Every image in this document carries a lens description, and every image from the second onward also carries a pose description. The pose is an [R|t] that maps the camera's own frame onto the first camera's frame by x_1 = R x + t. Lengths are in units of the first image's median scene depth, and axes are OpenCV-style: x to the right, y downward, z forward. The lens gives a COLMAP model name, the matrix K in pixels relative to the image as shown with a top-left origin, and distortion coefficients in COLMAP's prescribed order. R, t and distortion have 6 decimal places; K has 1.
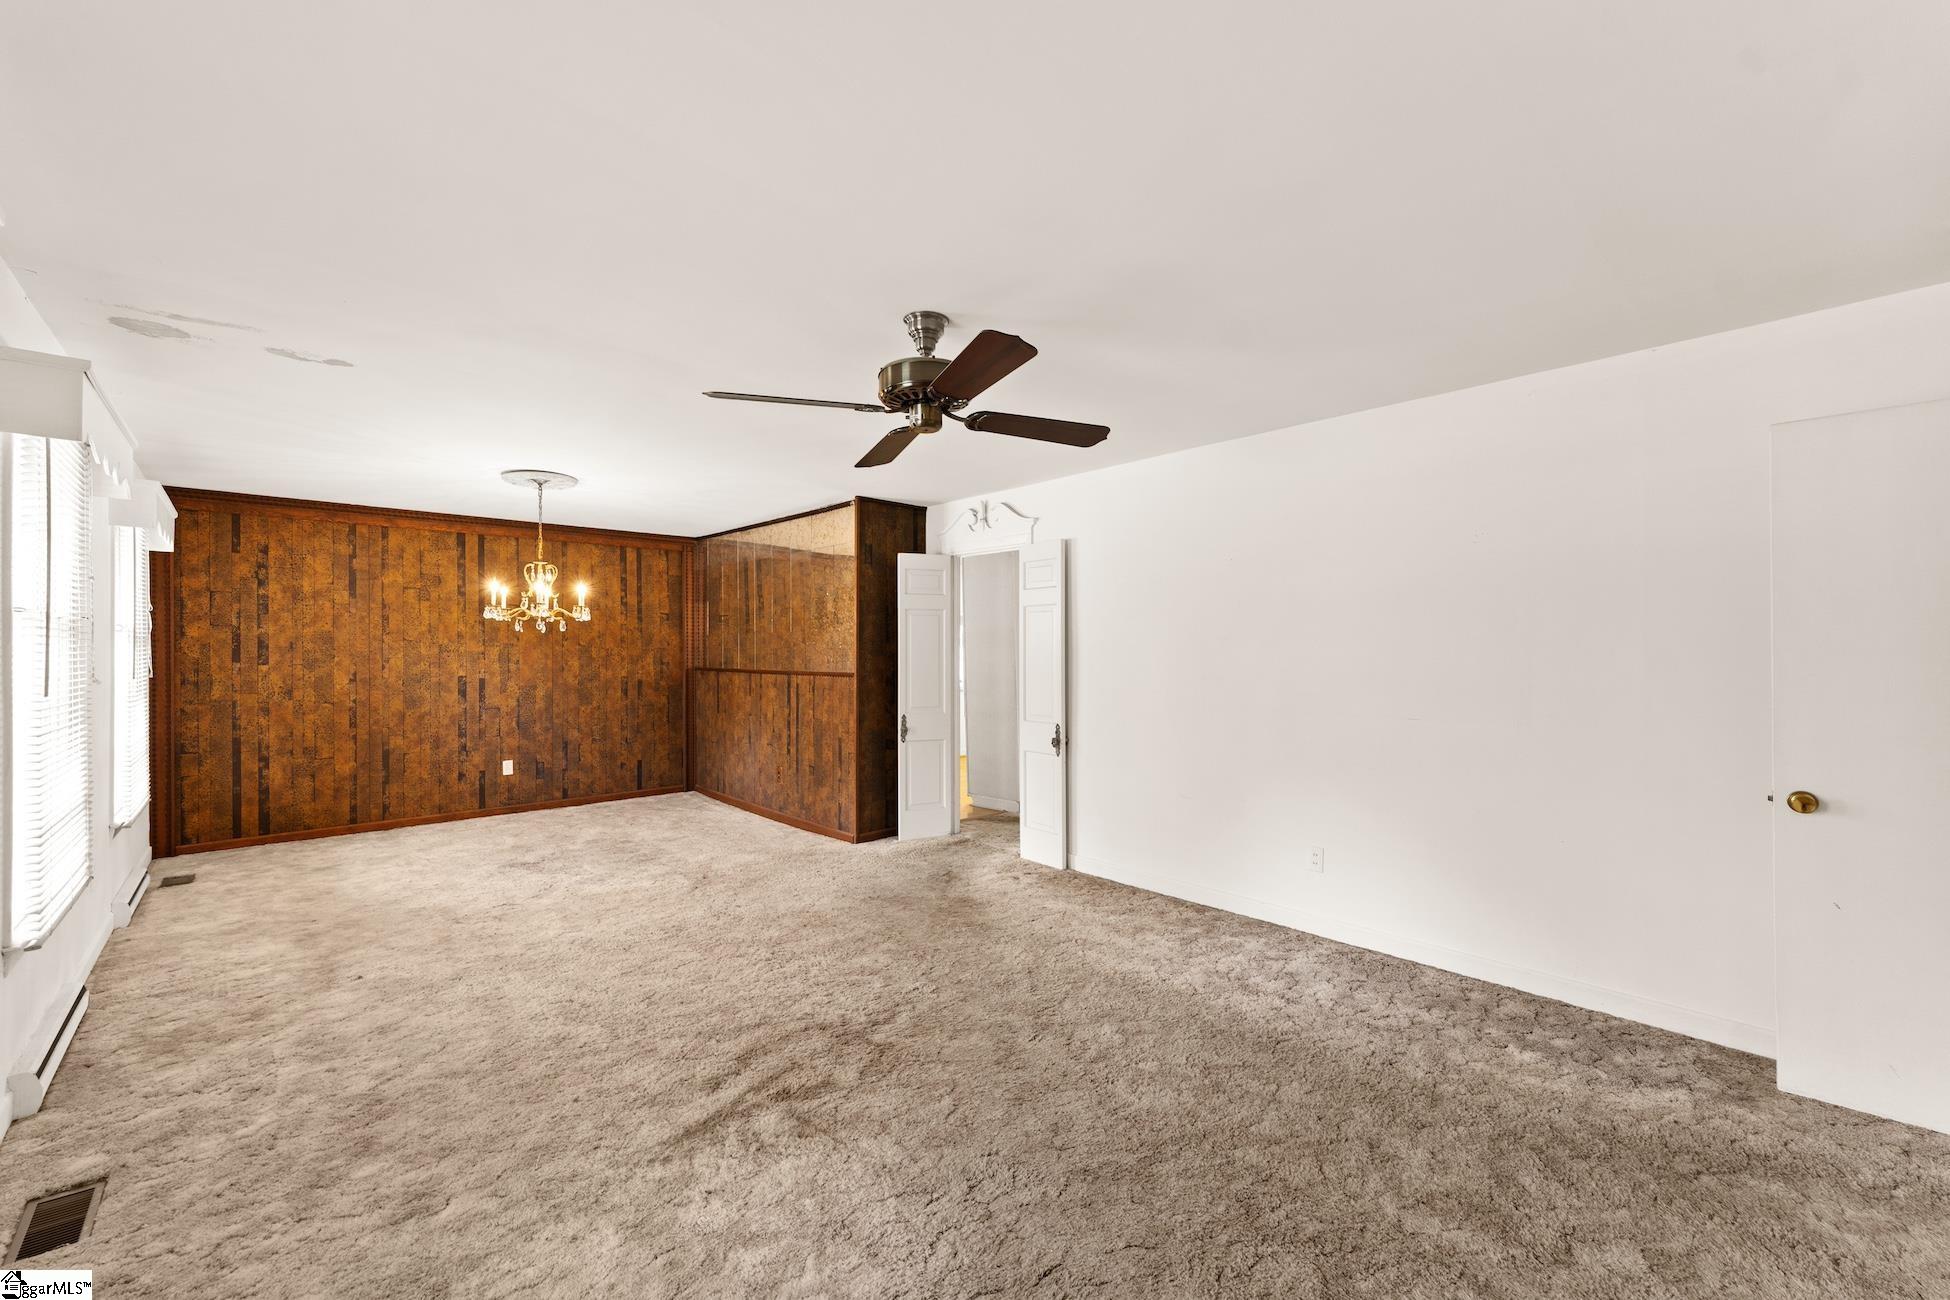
lens RADIAL K [[780.1, 0, 977.6], [0, 780.1, 646.7], [0, 0, 1]] dist [0.005394, -0.000447]
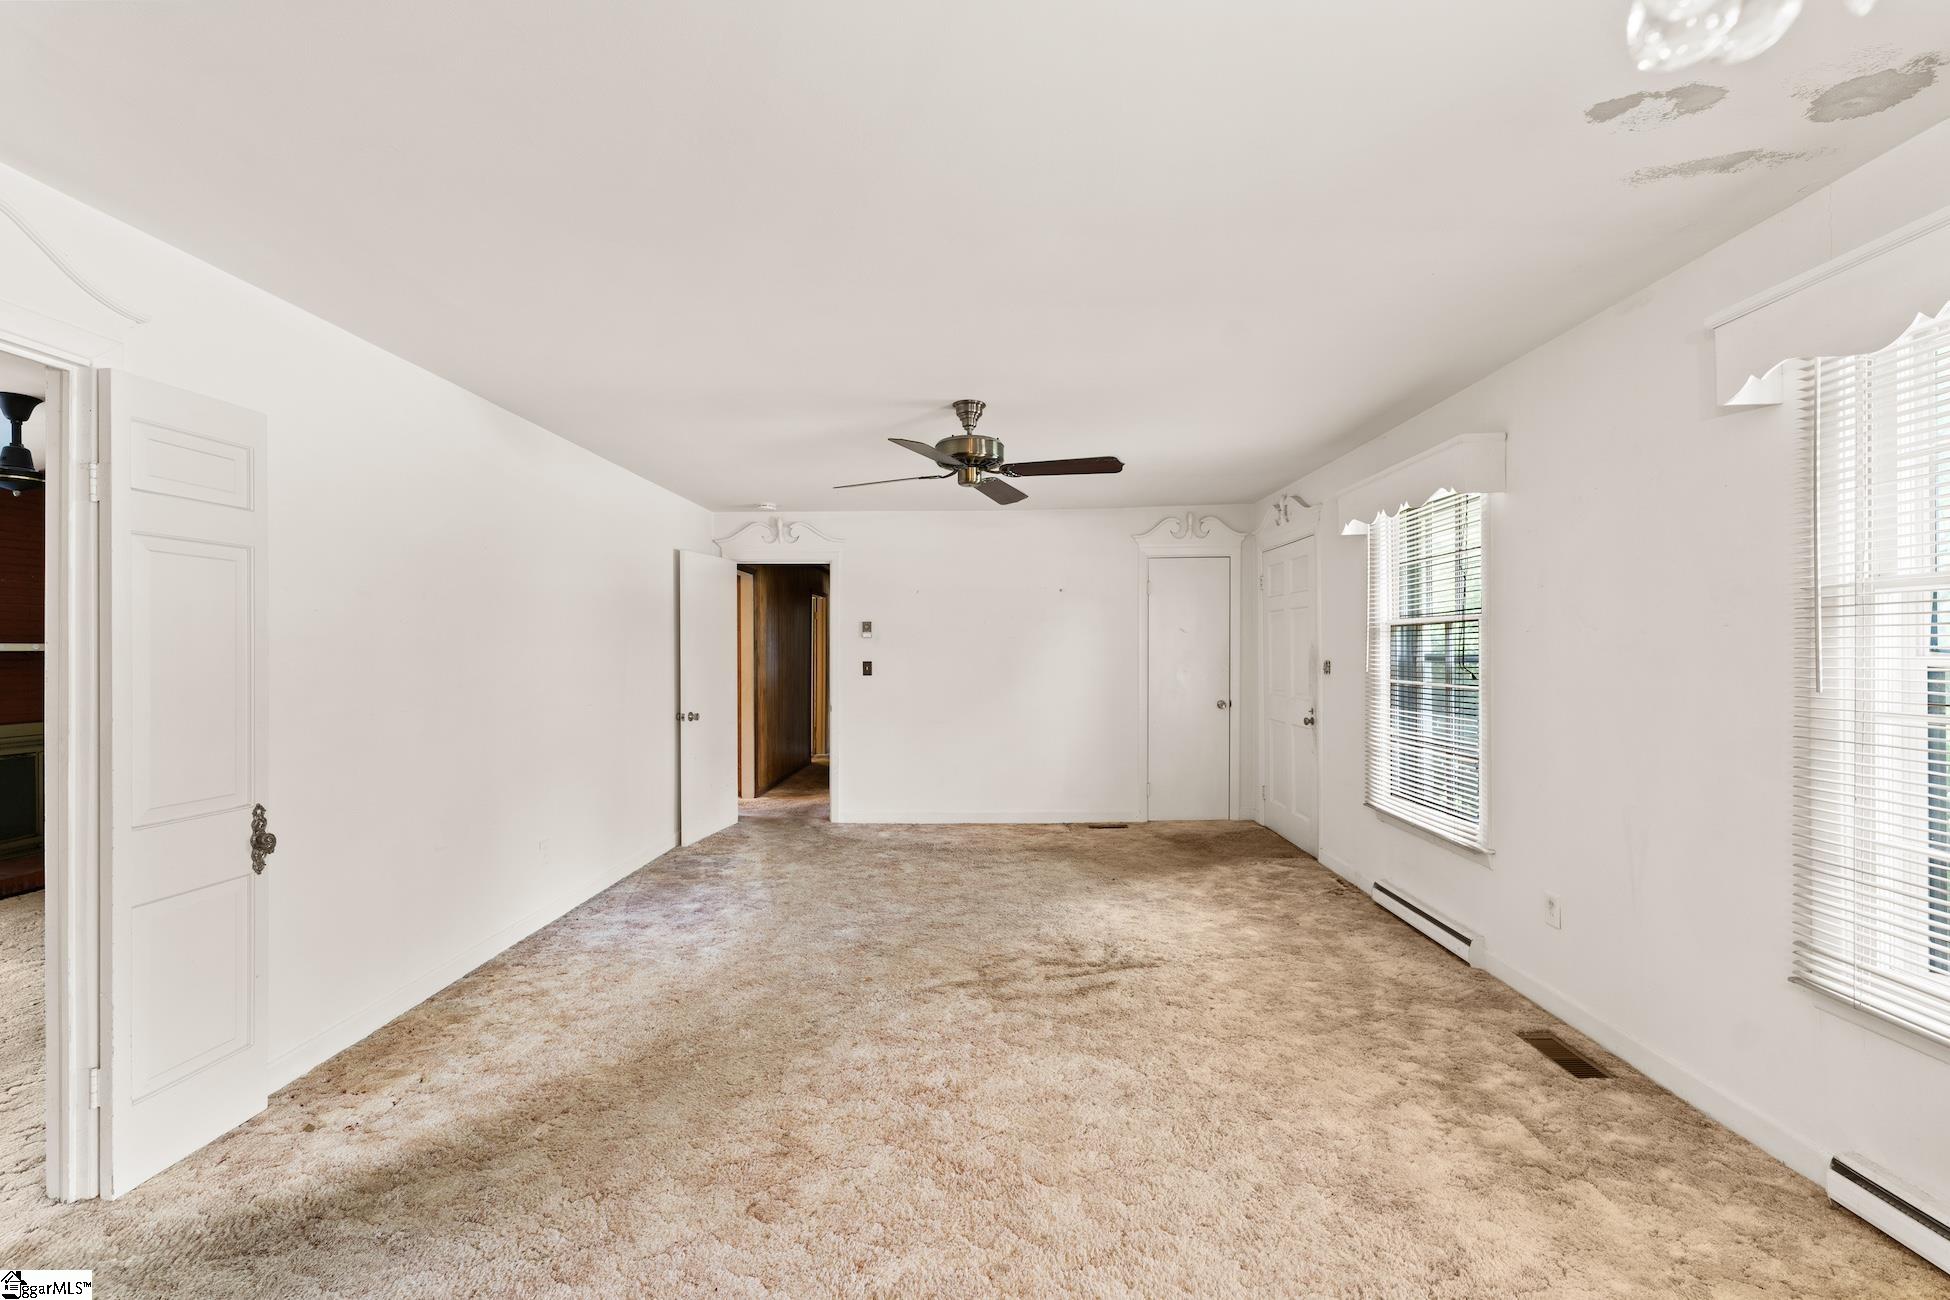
lens RADIAL K [[780.1, 0, 992.0], [0, 780.1, 652.8], [0, 0, 1]] dist [0.005394, -0.000447]
pose [[-0.734574, 0.002960, 0.678522, -0.497413], [0.002616, 0.999995, -0.001531, 0.009887], [-0.678524, 0.000650, -0.734578, 0.970519]]
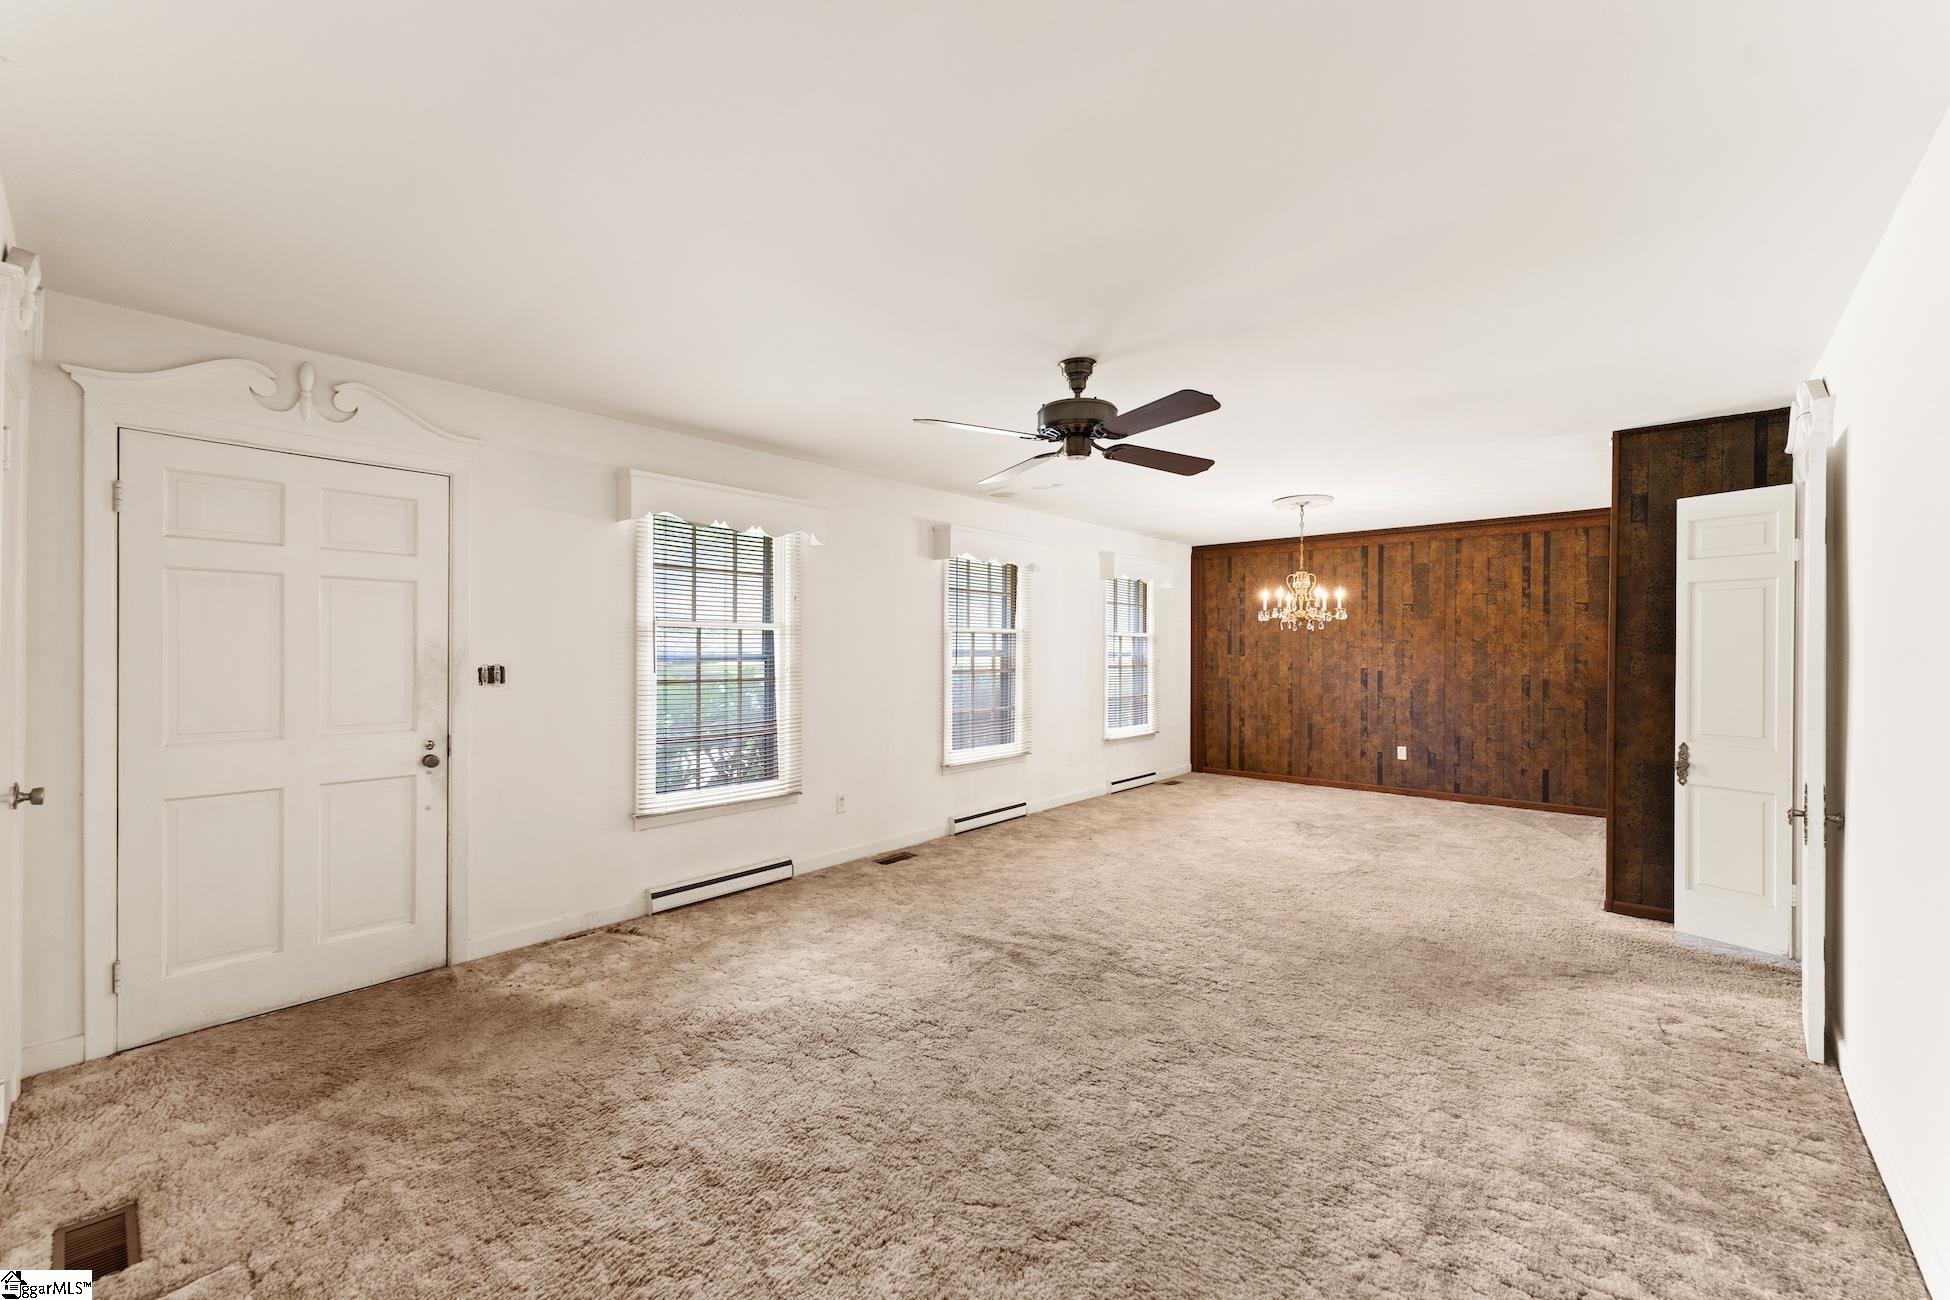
lens RADIAL K [[780.1, 0, 969.2], [0, 780.1, 649.1], [0, 0, 1]] dist [0.005394, -0.000447]
pose [[0.102955, 0.002301, -0.994683, 0.535773], [0.003438, 0.999991, 0.002669, 0.004376], [0.994680, -0.003694, 0.102947, 0.353975]]
